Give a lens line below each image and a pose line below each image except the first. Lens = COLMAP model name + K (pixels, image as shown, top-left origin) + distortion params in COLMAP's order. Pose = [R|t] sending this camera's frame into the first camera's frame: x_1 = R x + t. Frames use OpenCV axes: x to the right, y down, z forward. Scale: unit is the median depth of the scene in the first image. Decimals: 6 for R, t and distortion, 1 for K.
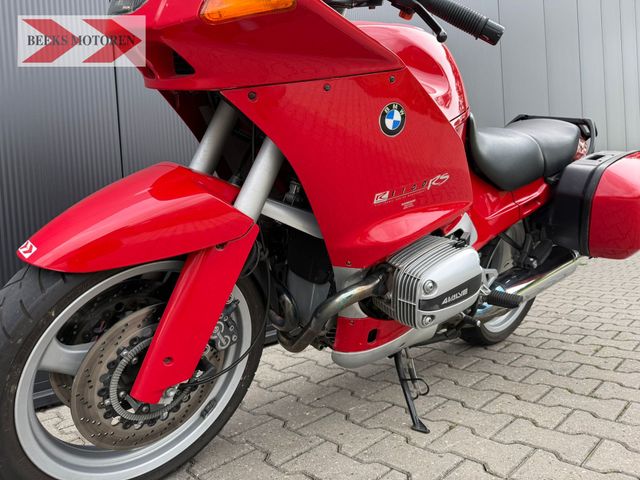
lens RADIAL K [[448.1, 0, 320.0], [0, 448.1, 240.0], [0, 0, 1]] dist [0.124552, -0.240247]
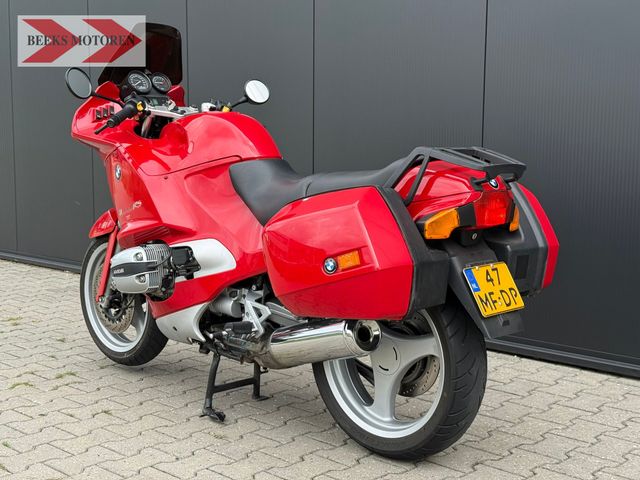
lens RADIAL K [[897.9, 0, 320.0], [0, 897.9, 240.0], [0, 0, 1]] dist [0.149156, 0.019219]
pose [[0.073397, -0.001734, -0.997301, 3.386813], [-0.250023, 0.968032, -0.020084, -0.098559], [0.965454, 0.250822, 0.070617, 1.331051]]
